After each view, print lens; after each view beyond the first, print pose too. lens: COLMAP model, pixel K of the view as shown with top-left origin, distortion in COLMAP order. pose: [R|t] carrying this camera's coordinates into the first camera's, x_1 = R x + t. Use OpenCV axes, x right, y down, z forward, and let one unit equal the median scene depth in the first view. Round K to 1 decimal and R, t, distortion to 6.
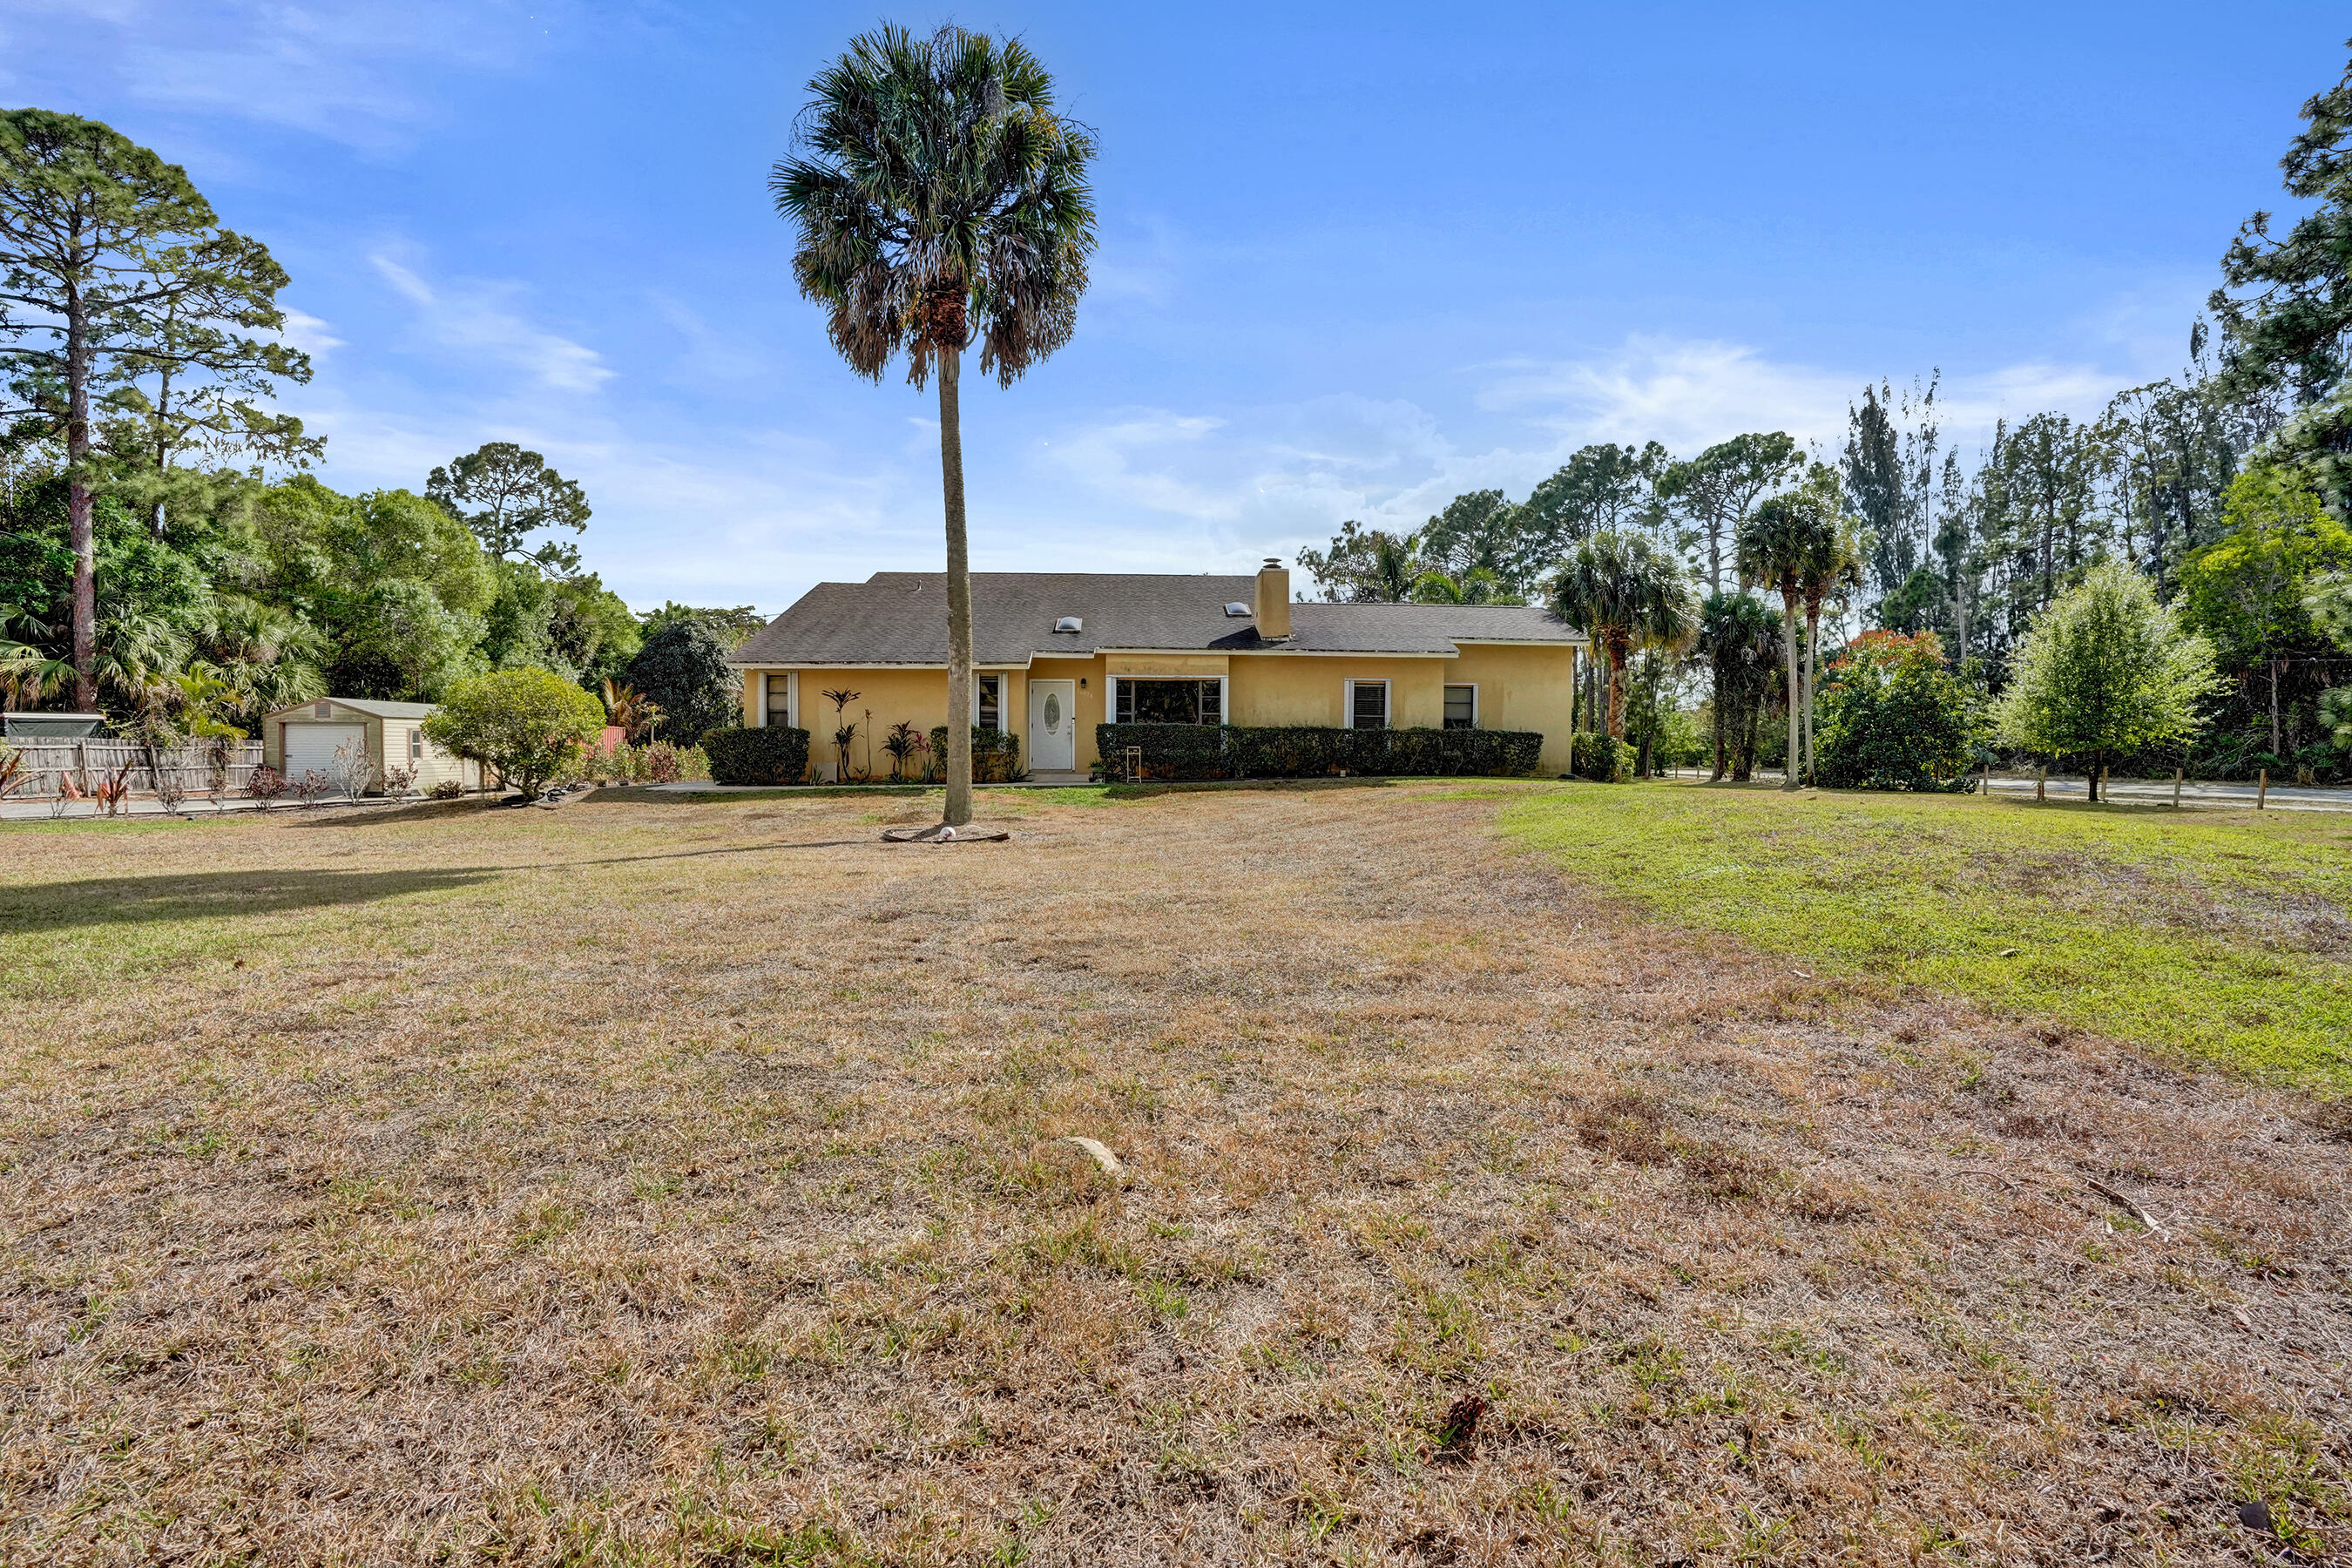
lens RADIAL K [[1115.8, 0, 1176.0], [0, 1115.8, 784.0], [0, 0, 1]] dist [-0.049873, 0.020696]
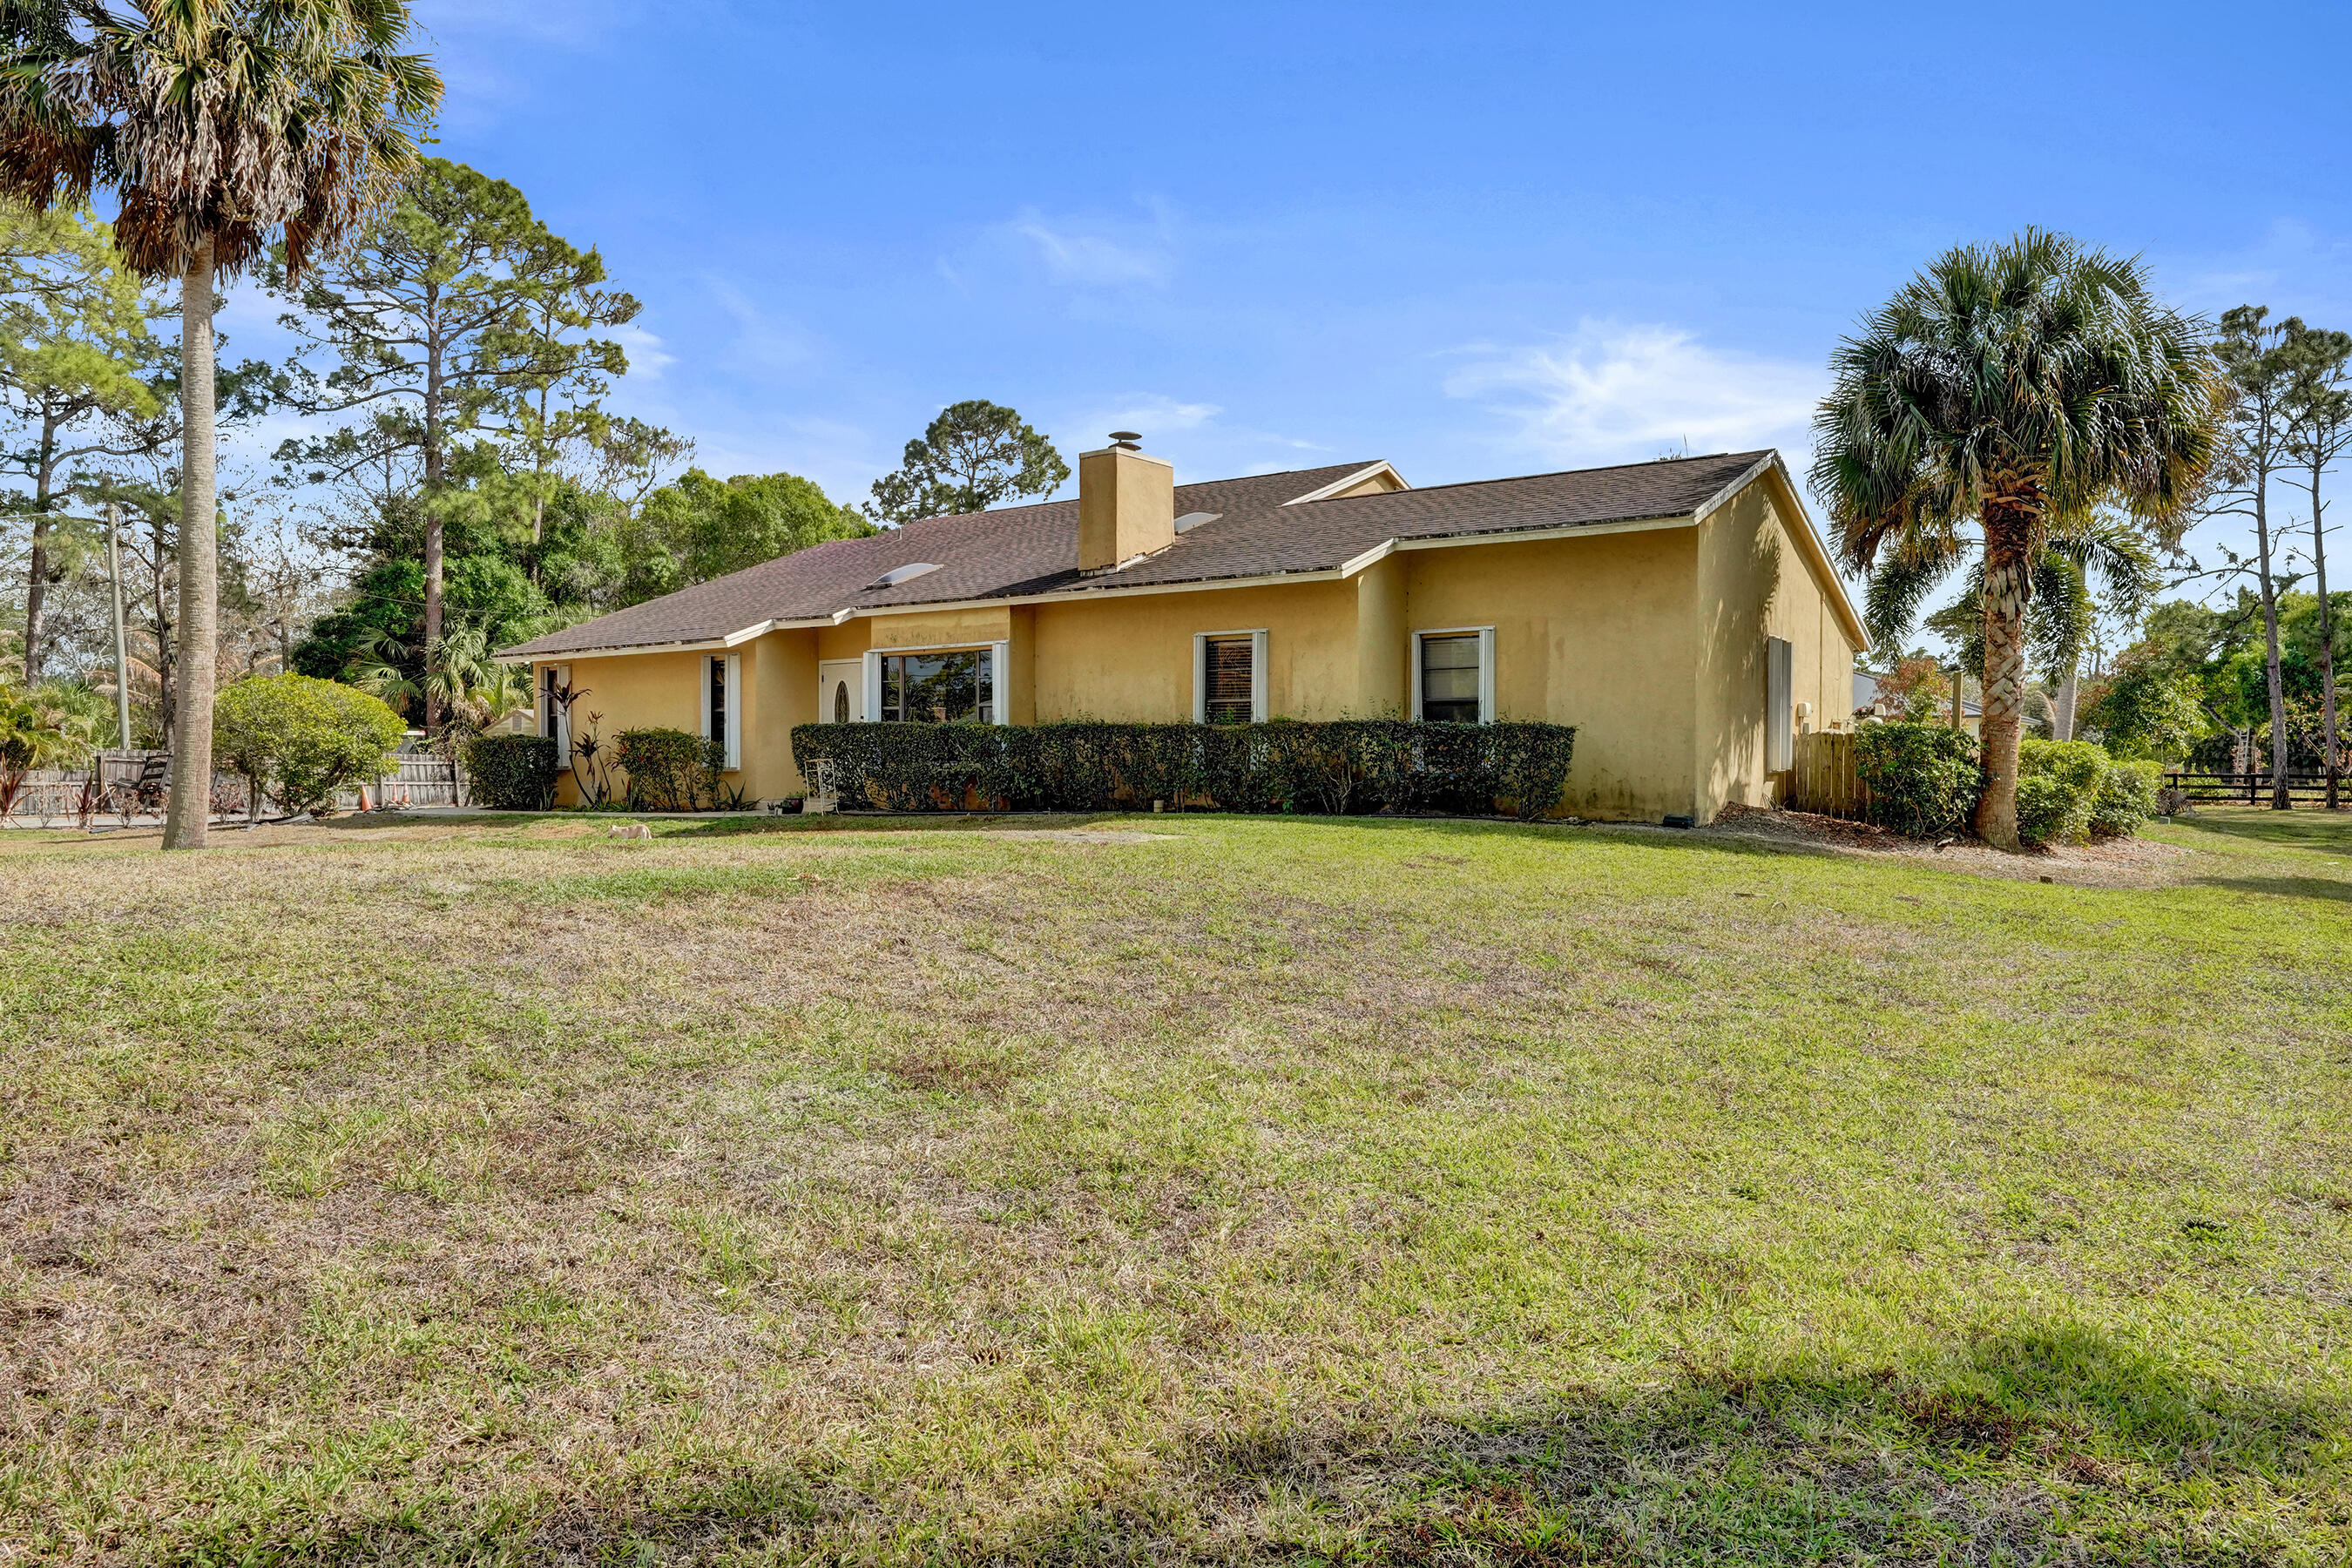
lens RADIAL K [[1549.5, 0, 1176.0], [0, 1549.5, 784.0], [0, 0, 1]] dist [0.001831, 0.000151]
pose [[0.772532, 0.006338, -0.634944, 0.615248], [-0.015707, 0.999835, -0.009130, -0.012900], [0.634781, 0.017026, 0.772504, 0.392736]]
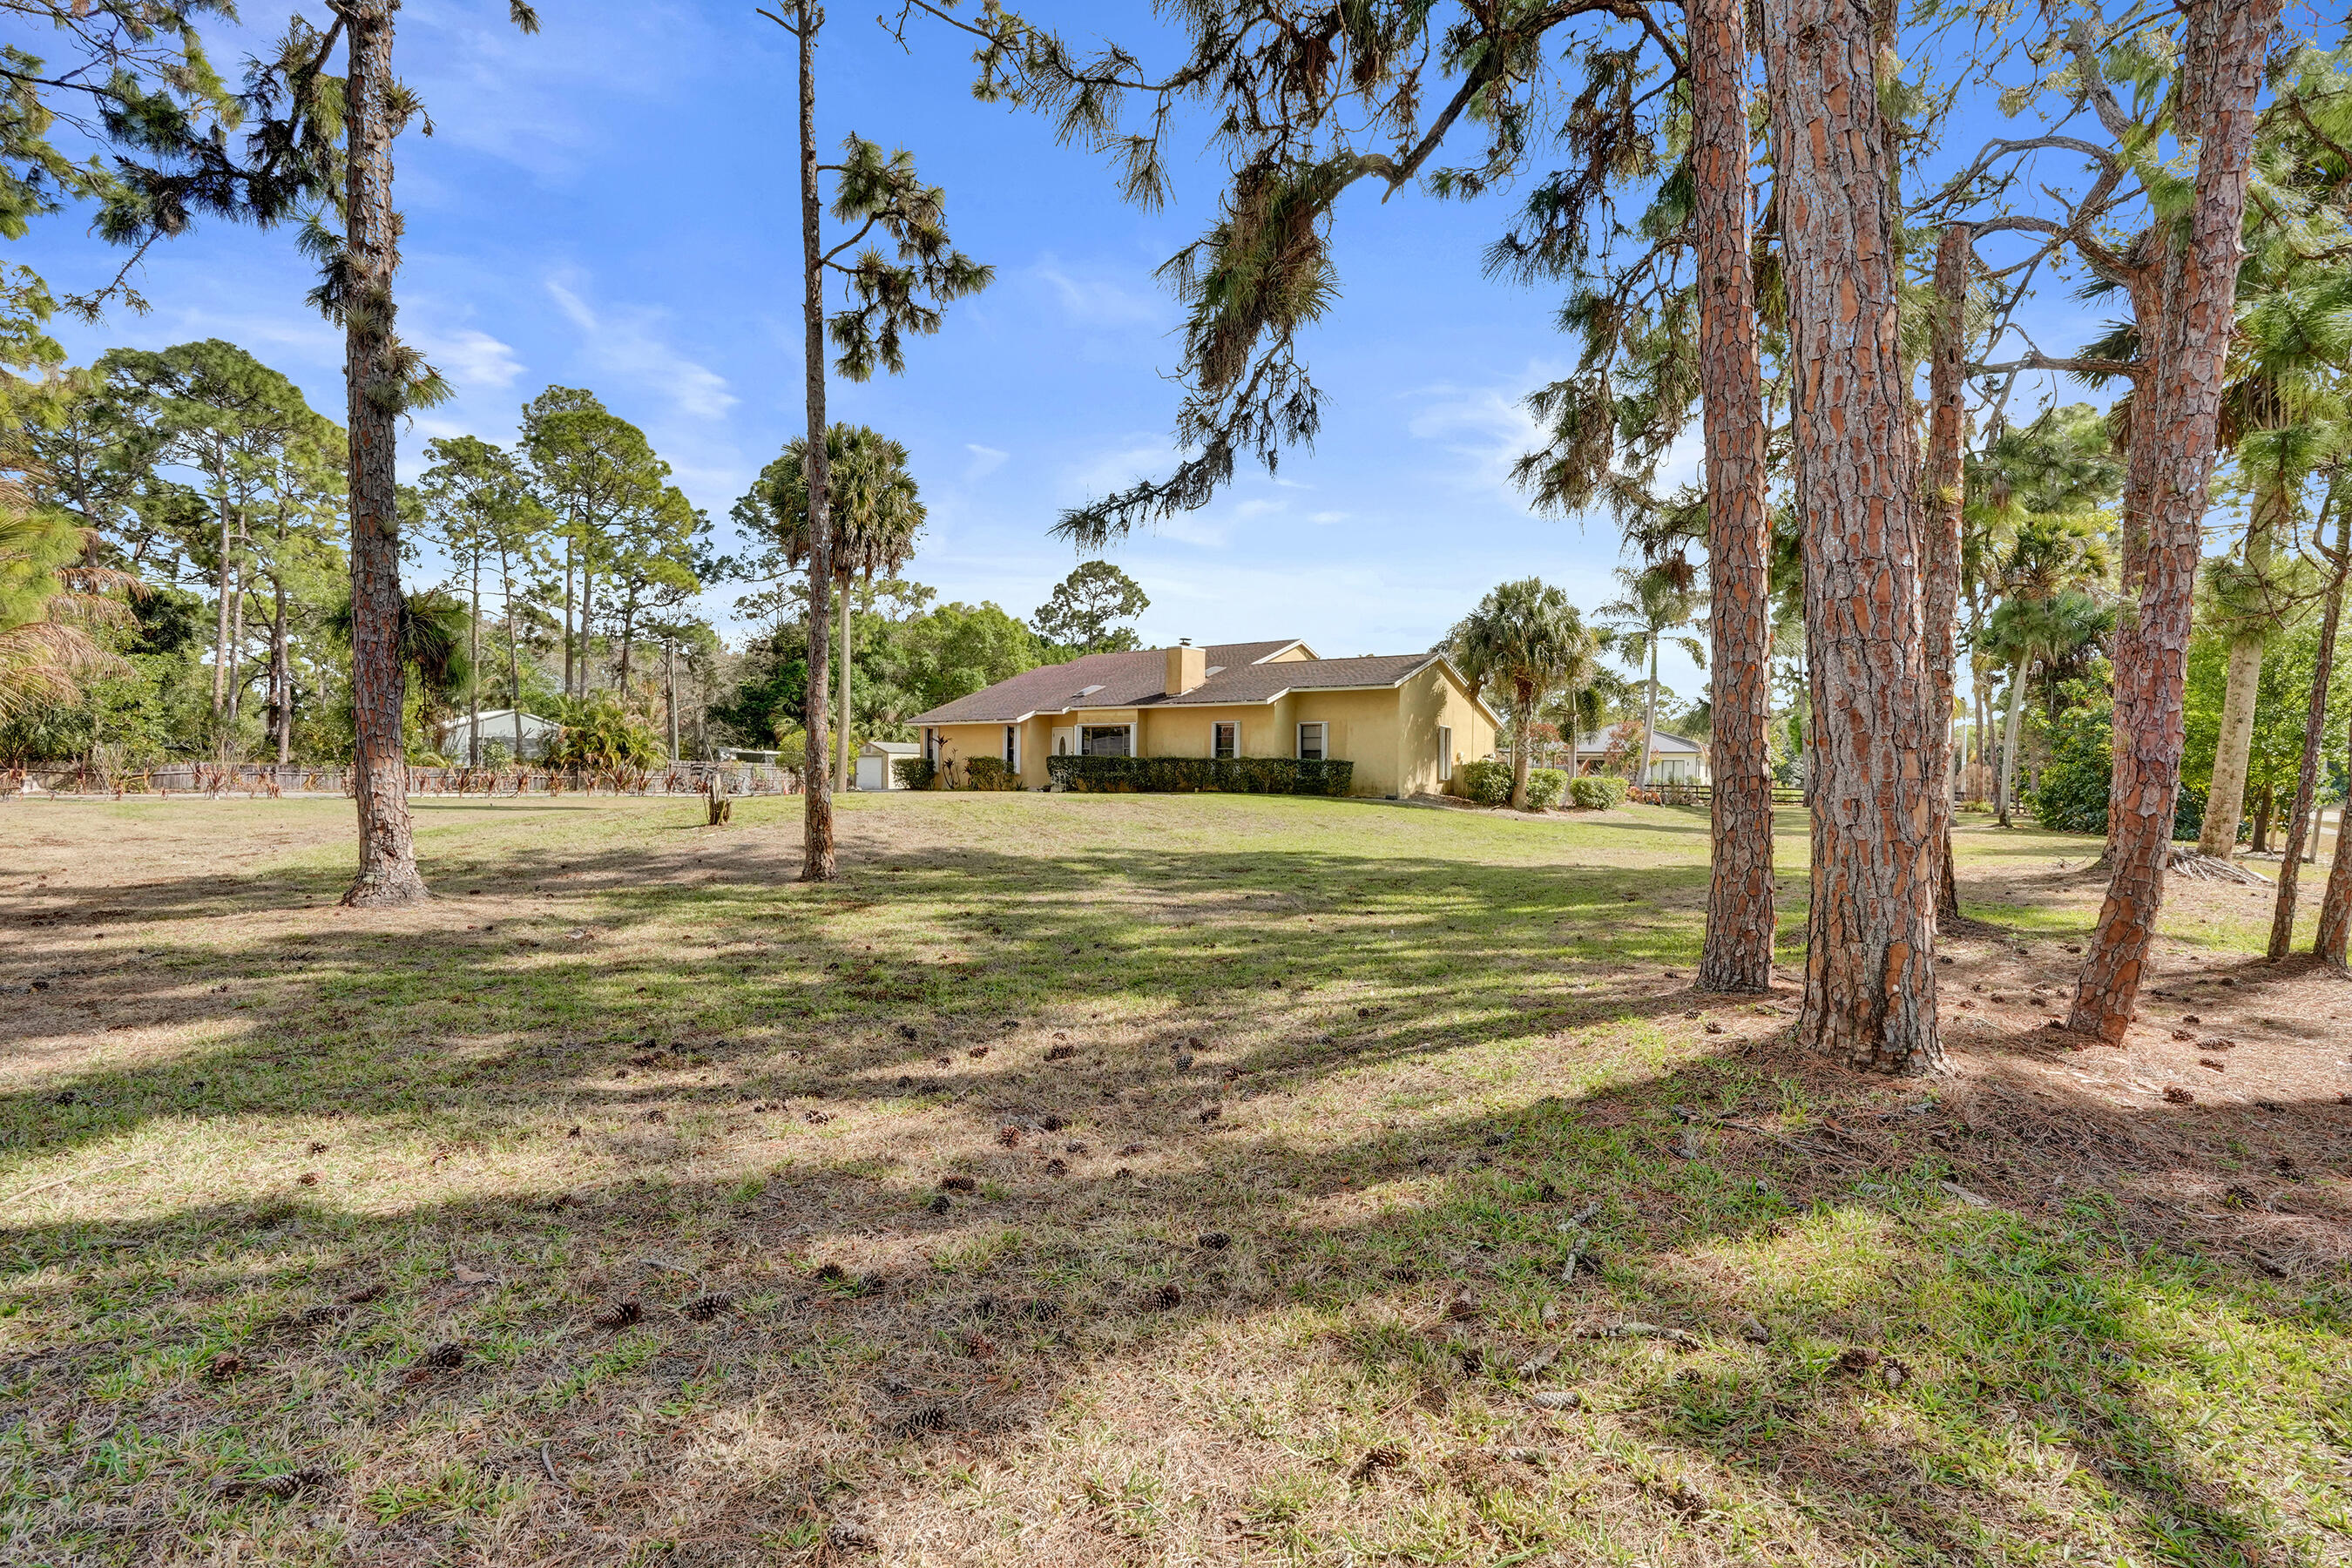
lens RADIAL K [[1115.8, 0, 1176.0], [0, 1115.8, 784.0], [0, 0, 1]] dist [-0.049873, 0.020696]
pose [[0.750262, 0.012905, -0.661015, 1.010389], [-0.029262, 0.999478, -0.013700, 0.002773], [0.660493, 0.029621, 0.750248, -0.068236]]
